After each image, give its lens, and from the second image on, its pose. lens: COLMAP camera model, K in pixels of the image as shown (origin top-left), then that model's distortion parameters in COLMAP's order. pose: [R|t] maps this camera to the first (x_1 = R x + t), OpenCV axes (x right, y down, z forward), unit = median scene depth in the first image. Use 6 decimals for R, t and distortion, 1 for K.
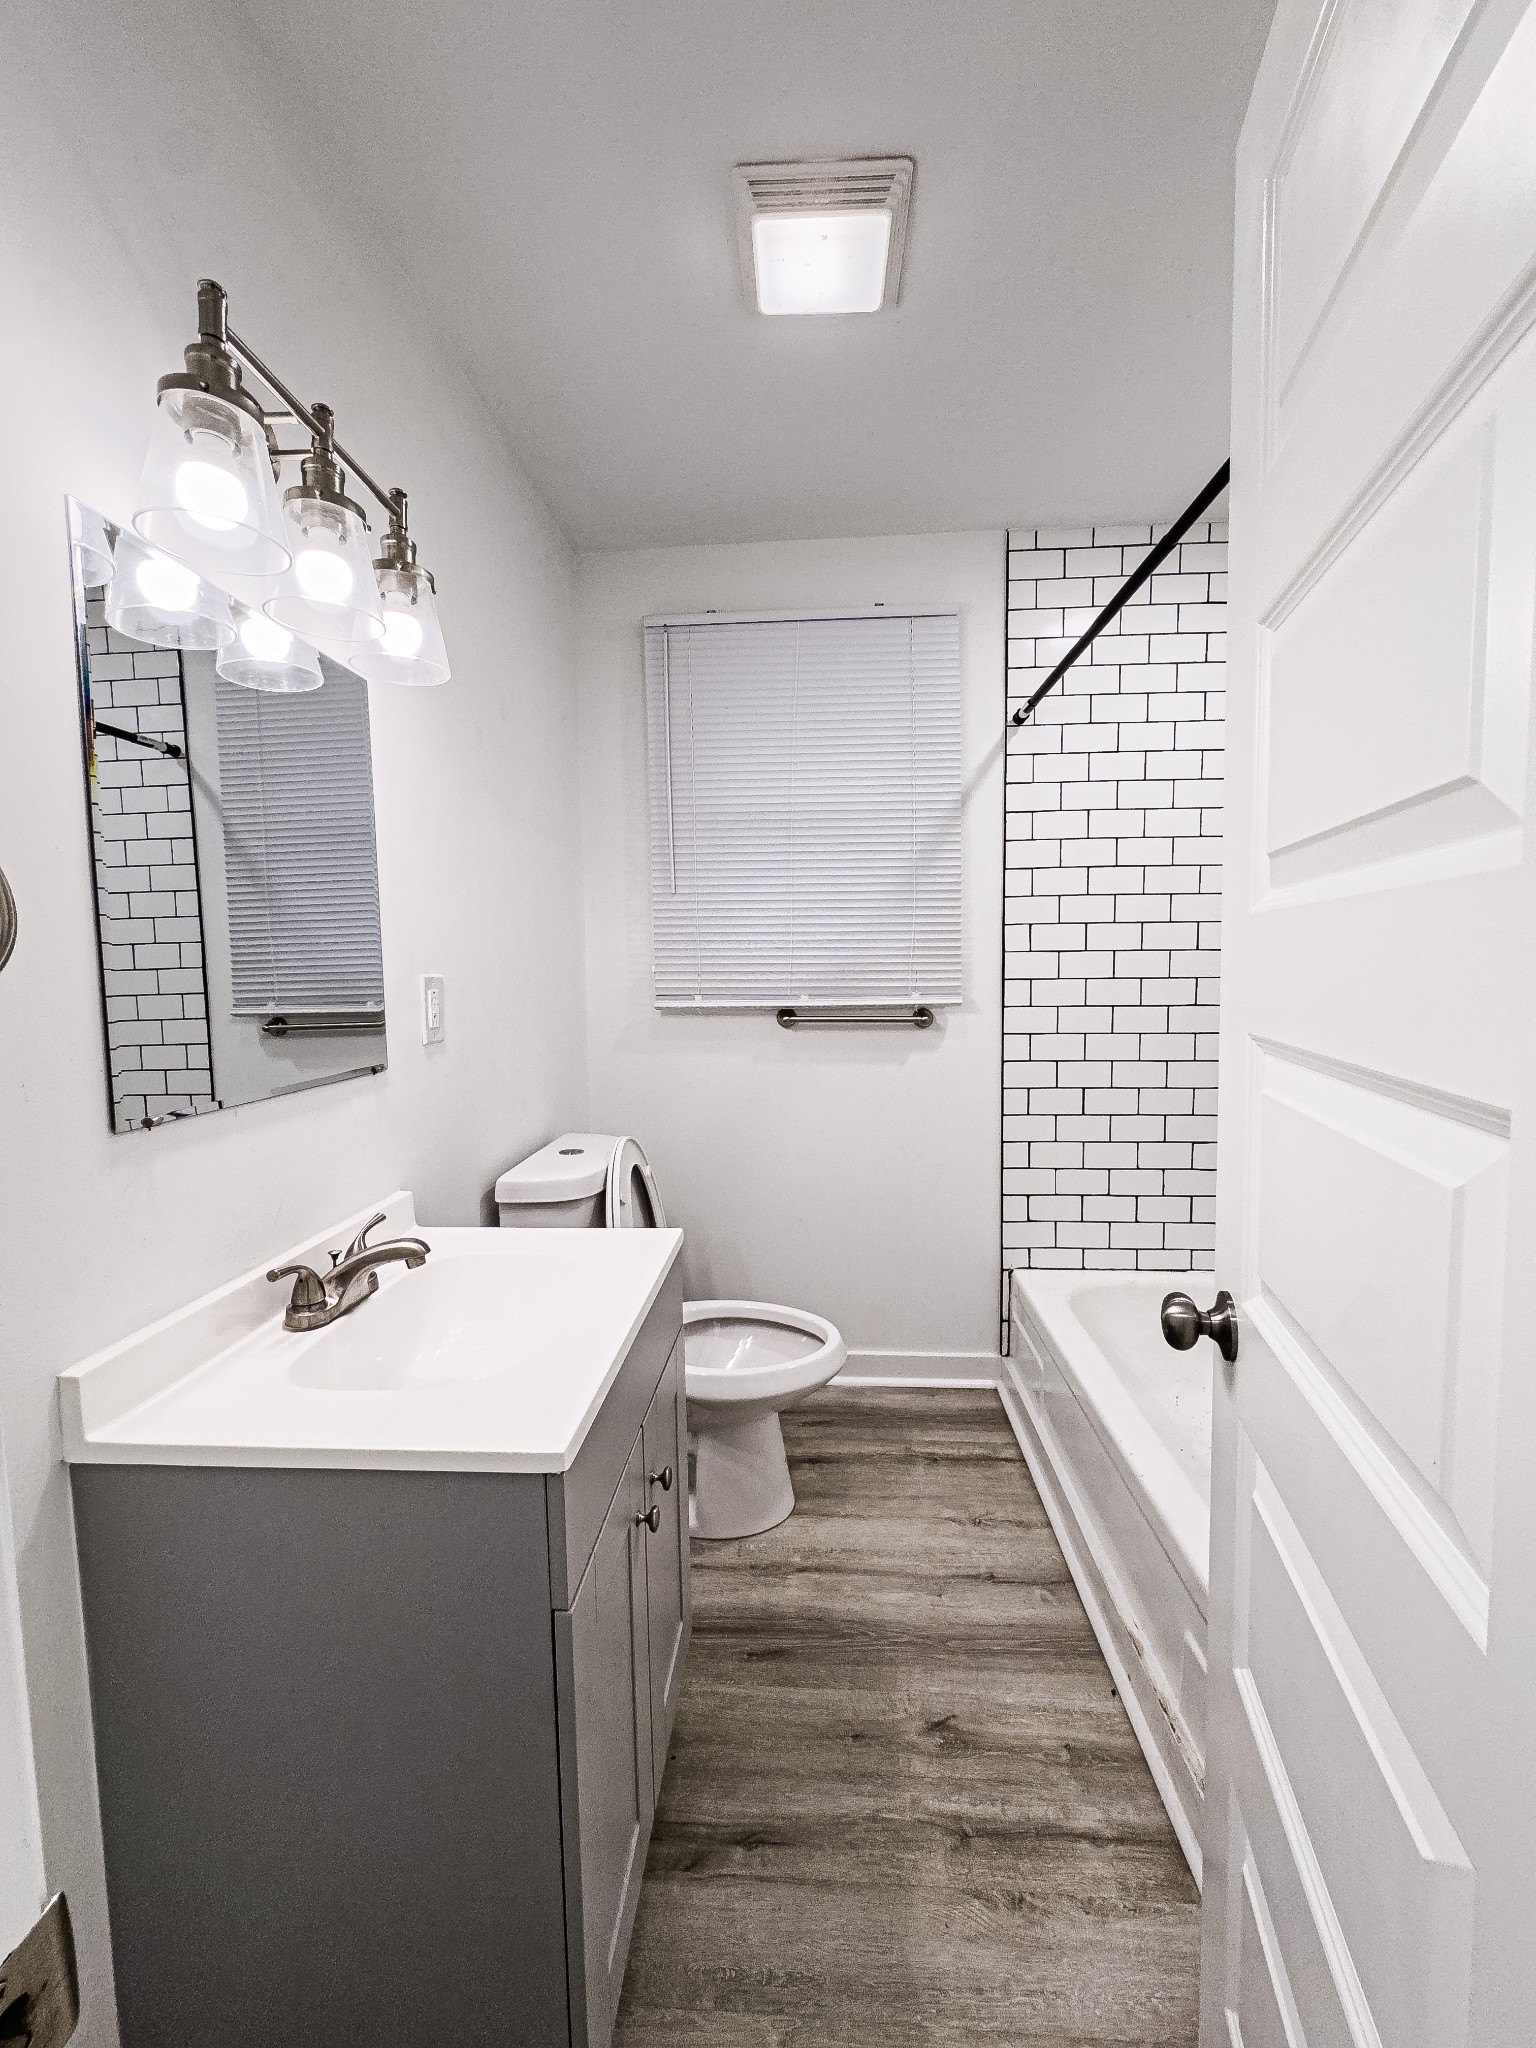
lens RADIAL K [[826.4, 0, 772.7], [0, 826.4, 1023.3], [0, 0, 1]] dist [-0.003064, 0.000025]
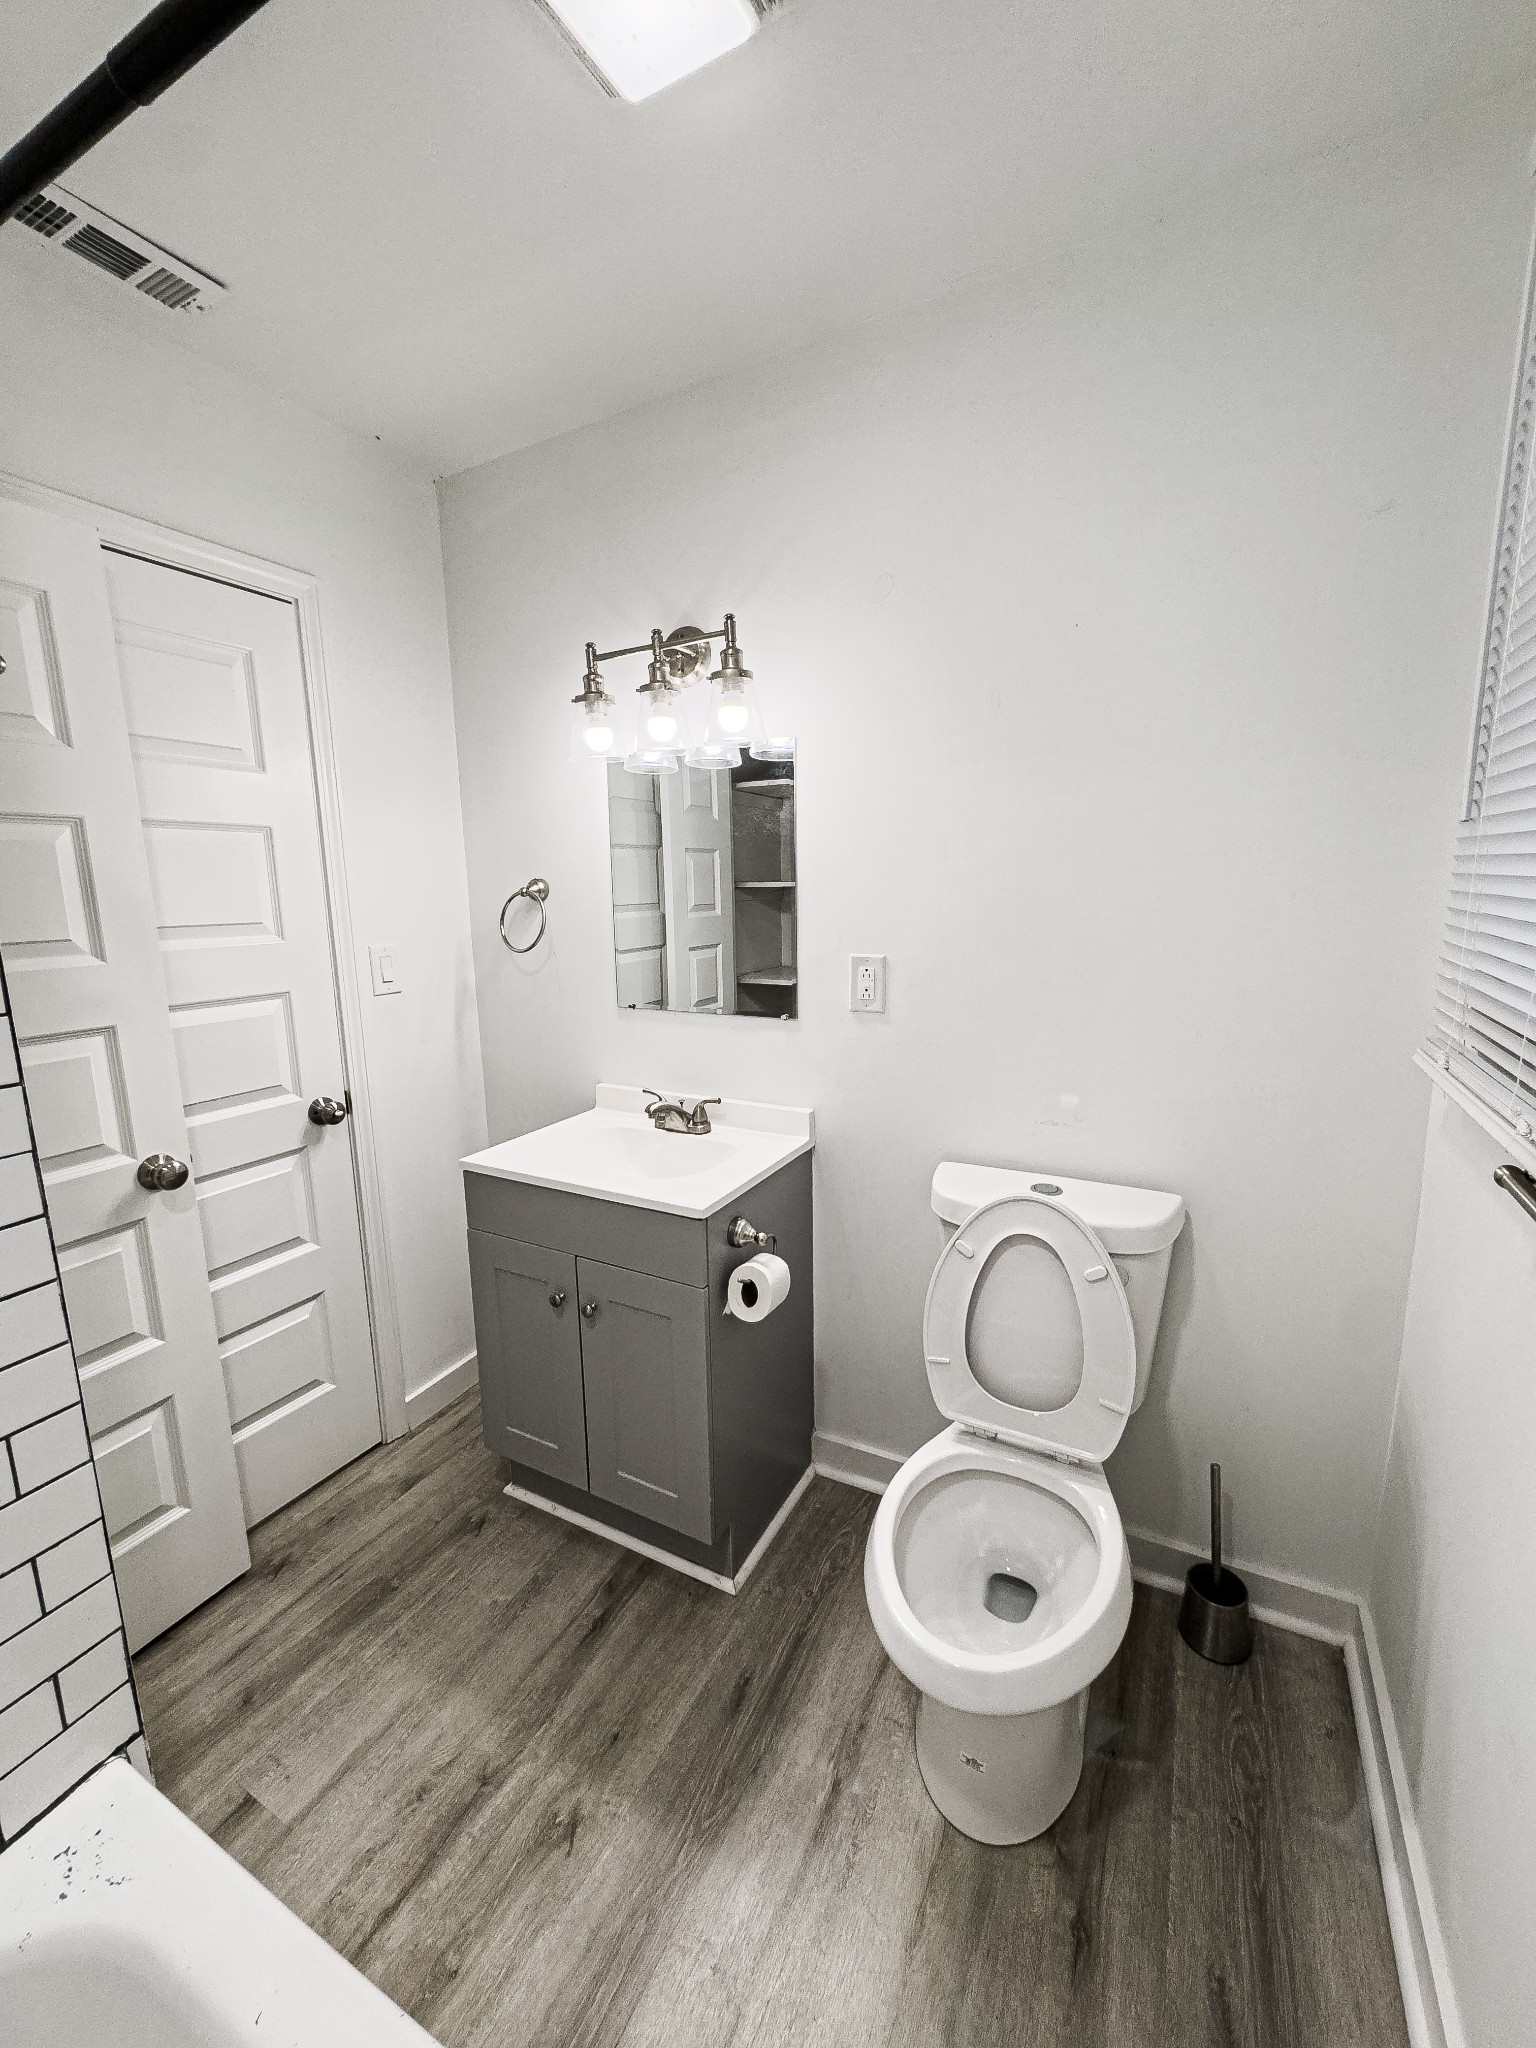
lens RADIAL K [[826.4, 0, 771.6], [0, 826.4, 1020.4], [0, 0, 1]] dist [-0.003064, 0.000025]
pose [[-0.420204, 0.178542, -0.889691, 0.805250], [-0.040753, 0.975750, 0.215060, -0.245314], [0.906514, 0.126627, -0.402738, 1.536014]]
